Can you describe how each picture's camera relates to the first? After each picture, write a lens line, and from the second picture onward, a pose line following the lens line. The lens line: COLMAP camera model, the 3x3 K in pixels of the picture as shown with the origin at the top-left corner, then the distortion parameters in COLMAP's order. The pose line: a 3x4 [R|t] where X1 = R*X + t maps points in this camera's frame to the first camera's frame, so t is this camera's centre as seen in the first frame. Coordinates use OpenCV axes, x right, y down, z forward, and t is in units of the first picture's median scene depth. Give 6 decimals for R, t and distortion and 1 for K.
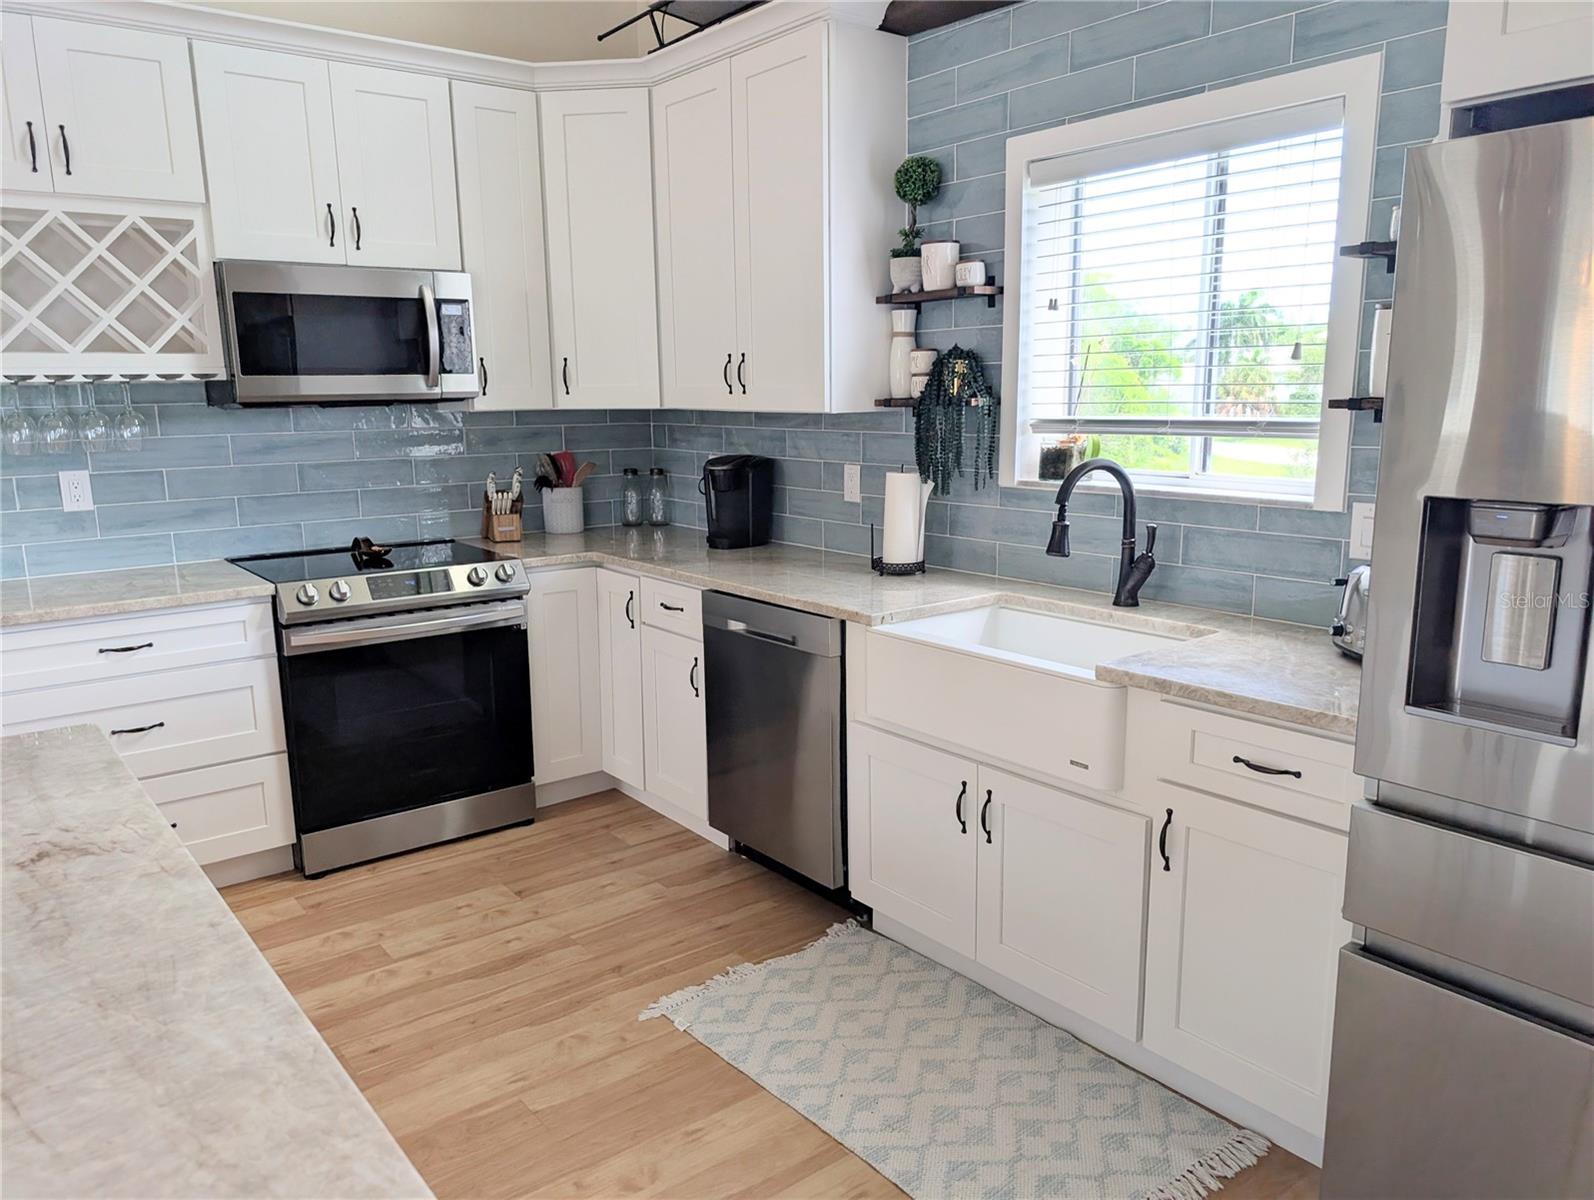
lens RADIAL K [[1146.3, 0, 801.3], [0, 1146.3, 607.2], [0, 0, 1]] dist [0.018985, -0.016299]
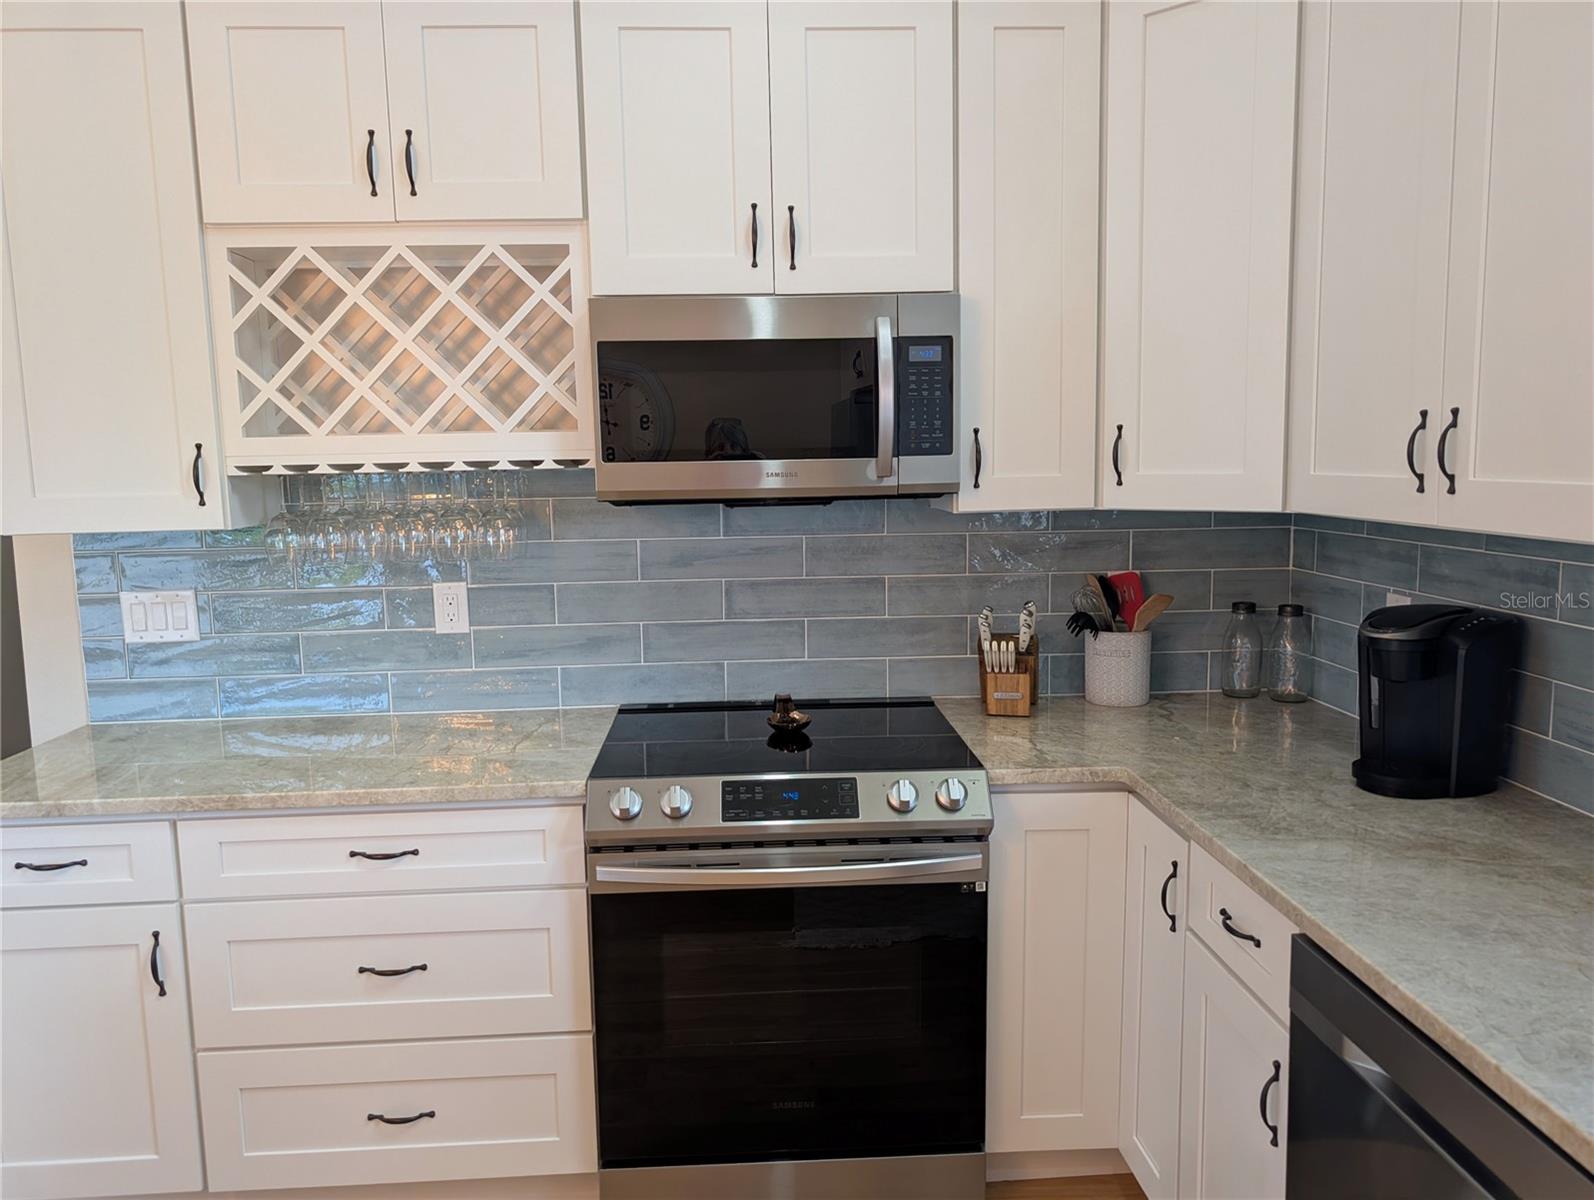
lens RADIAL K [[1146.3, 0, 787.2], [0, 1146.3, 592.8], [0, 0, 1]] dist [0.018985, -0.016299]
pose [[0.820918, 0.063441, -0.567512, -0.003572], [-0.102429, 0.994050, -0.037044, -0.098896], [0.561785, 0.088540, 0.822532, 0.457206]]
